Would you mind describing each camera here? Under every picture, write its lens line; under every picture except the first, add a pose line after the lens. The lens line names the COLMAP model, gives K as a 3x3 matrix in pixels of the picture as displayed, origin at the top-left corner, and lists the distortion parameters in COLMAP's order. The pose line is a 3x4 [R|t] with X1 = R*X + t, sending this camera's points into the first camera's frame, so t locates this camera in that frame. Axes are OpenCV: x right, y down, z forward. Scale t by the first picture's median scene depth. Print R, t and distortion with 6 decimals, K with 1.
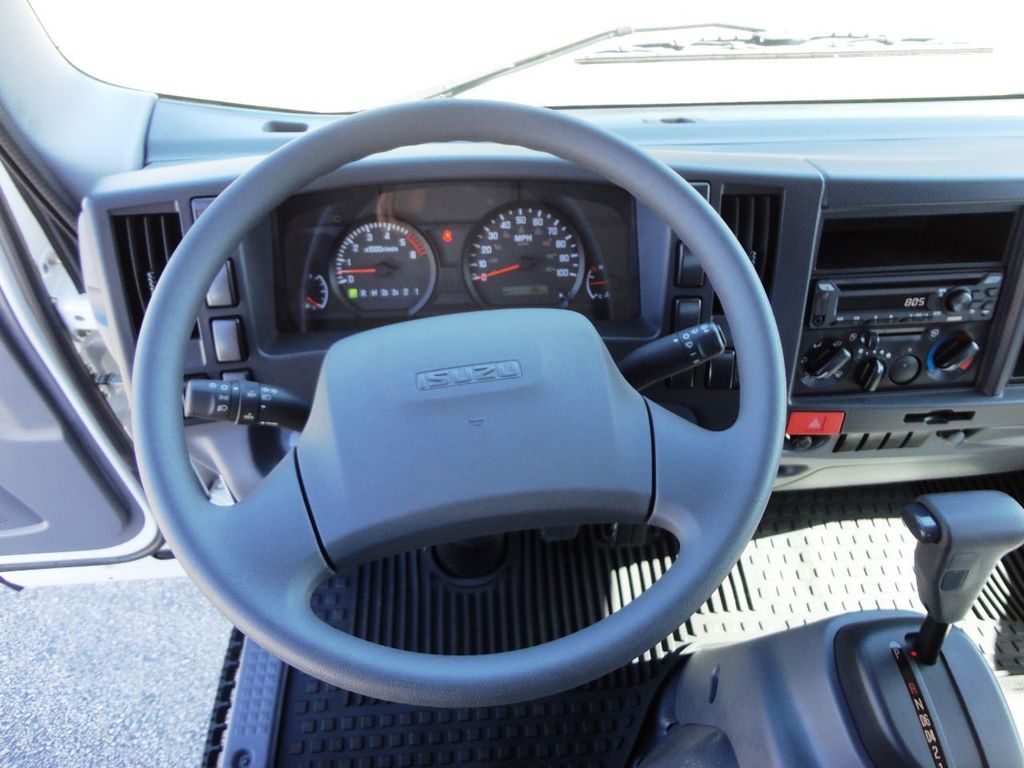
lens RADIAL K [[740.1, 0, 512.2], [0, 740.1, 383.8], [0, 0, 1]] dist [-0.018606, 0.014240]
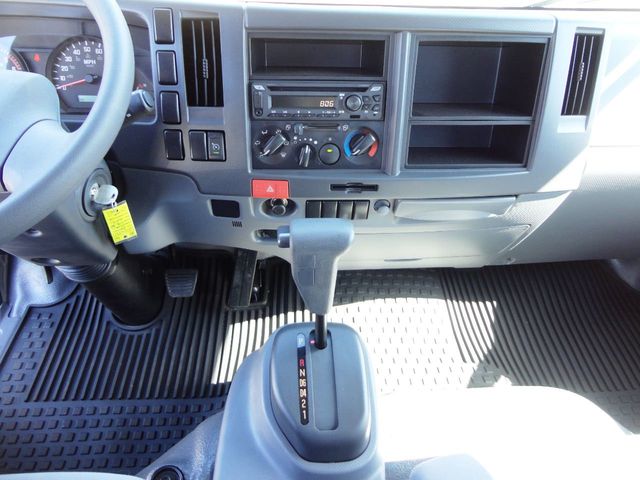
lens RADIAL K [[462.6, 0, 321.3], [0, 462.6, 238.1], [0, 0, 1]] dist [-0.018606, 0.014240]
pose [[0.999046, 0.039826, 0.017889, 0.488849], [-0.038973, 0.998193, -0.045747, 0.186101], [-0.019679, 0.045006, 0.998793, 0.079161]]
